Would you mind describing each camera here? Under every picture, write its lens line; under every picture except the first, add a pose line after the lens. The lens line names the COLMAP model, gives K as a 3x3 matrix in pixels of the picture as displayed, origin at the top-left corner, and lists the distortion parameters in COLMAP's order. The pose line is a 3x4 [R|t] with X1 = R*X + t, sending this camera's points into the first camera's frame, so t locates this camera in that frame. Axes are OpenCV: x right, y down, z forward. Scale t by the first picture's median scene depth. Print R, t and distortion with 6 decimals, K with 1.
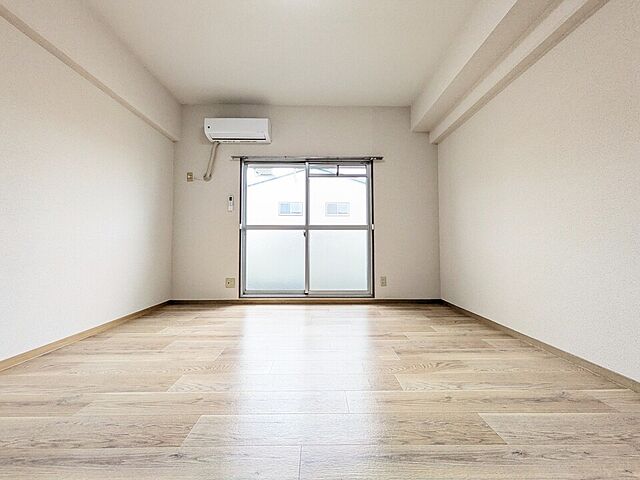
lens RADIAL K [[257.3, 0, 320.0], [0, 257.3, 240.0], [0, 0, 1]] dist [-0.000536, 0.000010]
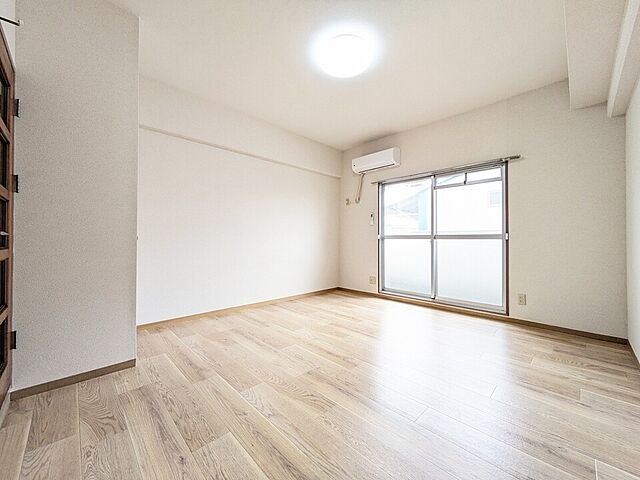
lens RADIAL K [[255.7, 0, 320.0], [0, 255.7, 240.0], [0, 0, 1]] dist [0.000168, 0.000059]
pose [[0.687837, 0.003368, -0.725858, 0.403260], [0.009890, 0.999853, 0.014011, -0.056920], [0.725798, -0.016816, 0.687702, -0.074804]]
